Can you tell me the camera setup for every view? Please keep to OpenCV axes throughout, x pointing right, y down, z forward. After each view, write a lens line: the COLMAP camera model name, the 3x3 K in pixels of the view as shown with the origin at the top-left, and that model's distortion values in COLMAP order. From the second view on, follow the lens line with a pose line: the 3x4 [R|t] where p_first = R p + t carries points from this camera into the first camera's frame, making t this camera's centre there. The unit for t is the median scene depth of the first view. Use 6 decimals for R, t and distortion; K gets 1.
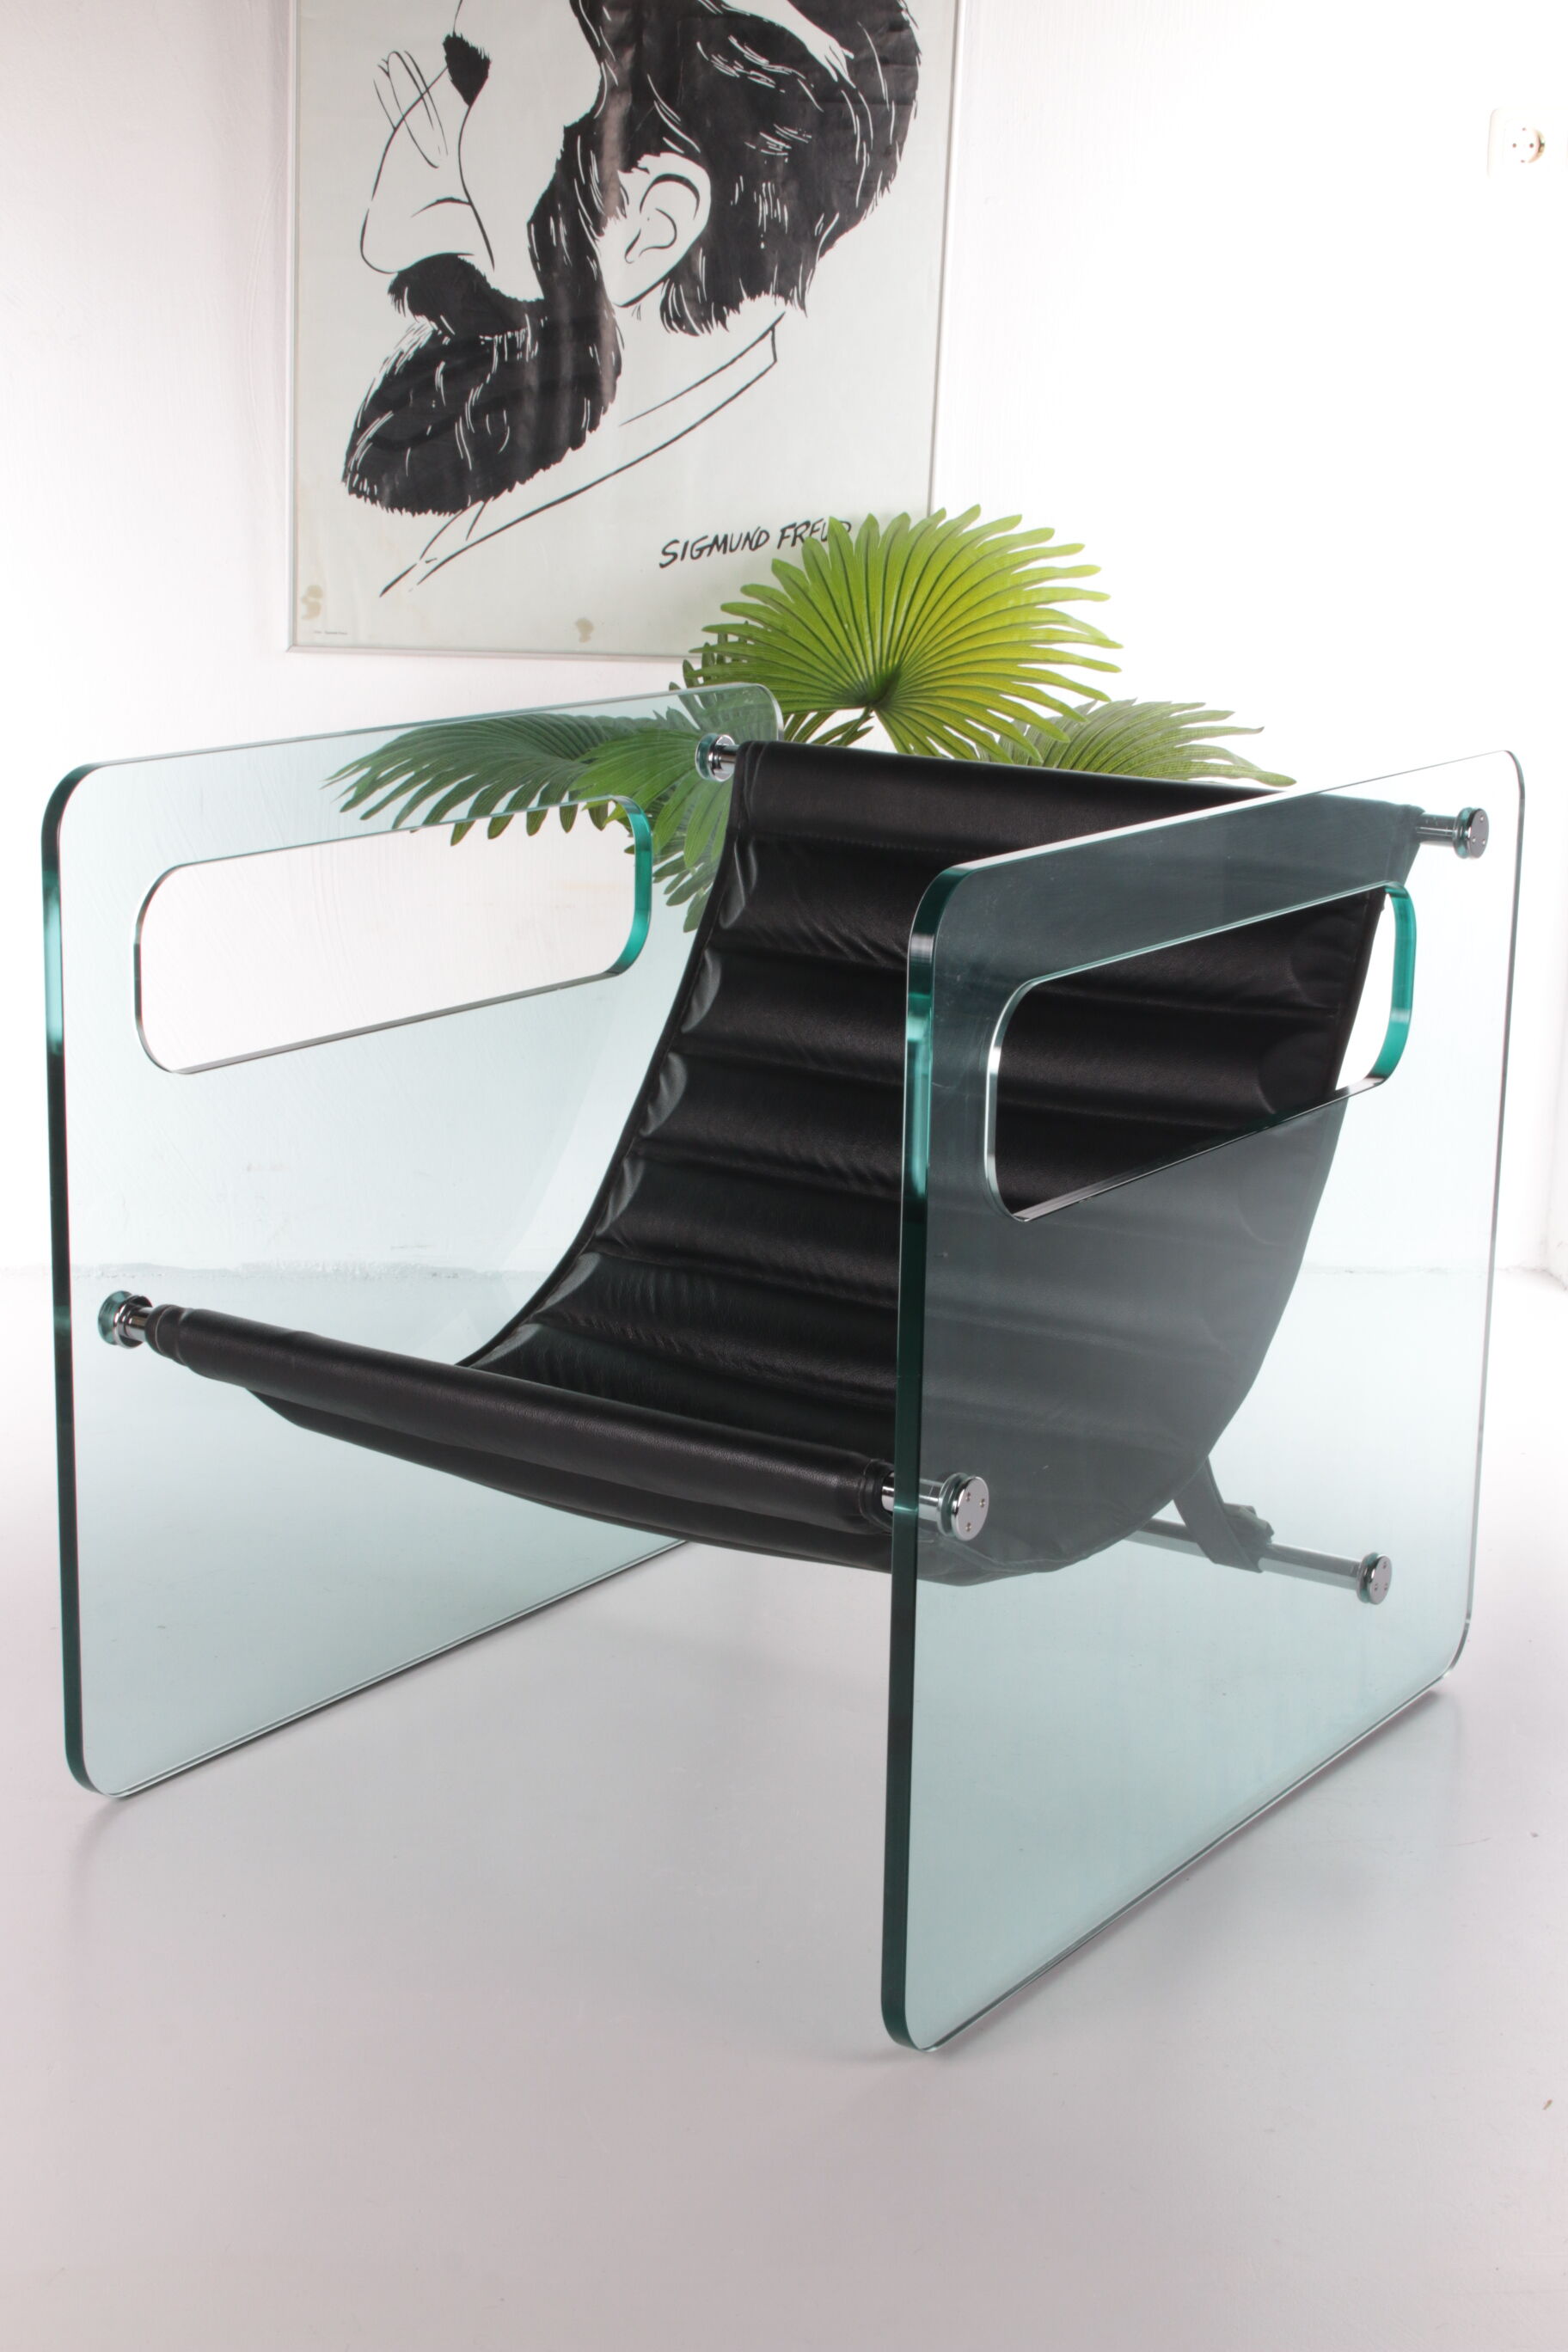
lens RADIAL K [[3784.0, 0, 787.9], [0, 3784.0, 1157.3], [0, 0, 1]] dist [-0.012415, 0.000000]
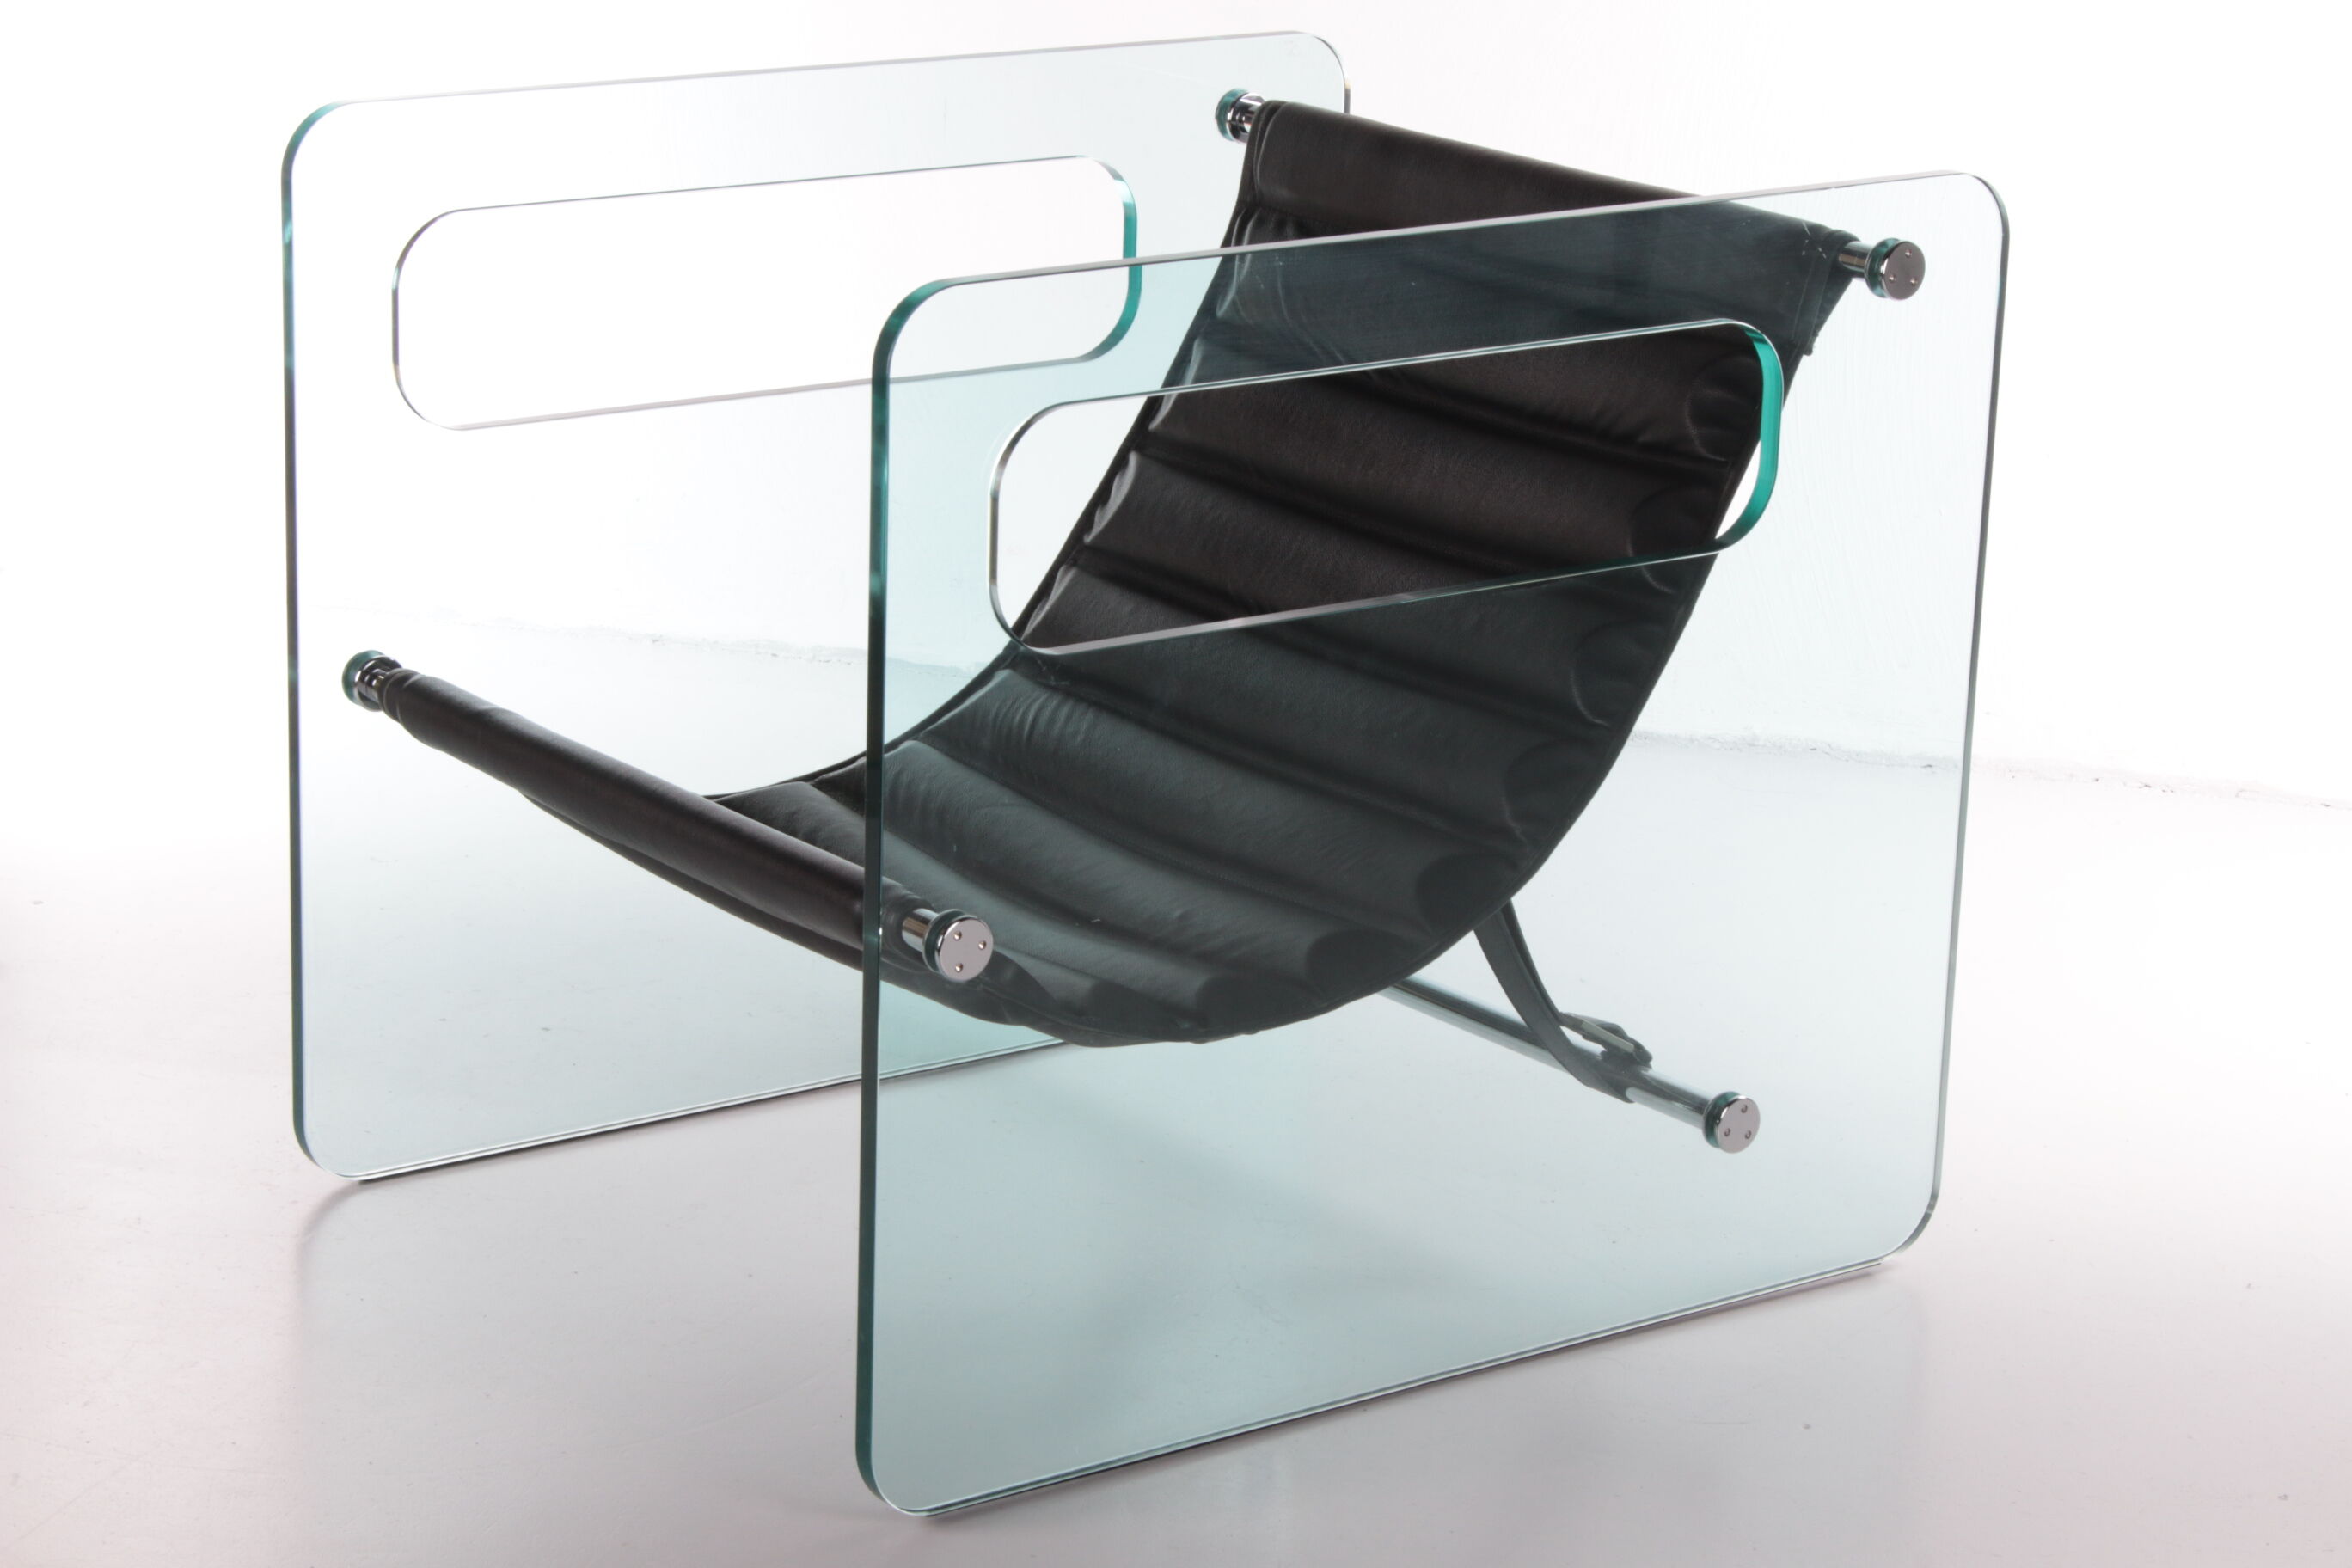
lens RADIAL K [[5937.8, 0, 1170.2], [0, 5937.8, 795.8], [0, 0, 1]] dist [0.005295, 0.000000]
pose [[0.945118, 0.101065, -0.310704, 0.451779], [-0.089450, 0.994662, 0.051449, -0.021515], [0.314245, -0.020833, 0.949113, -0.336147]]
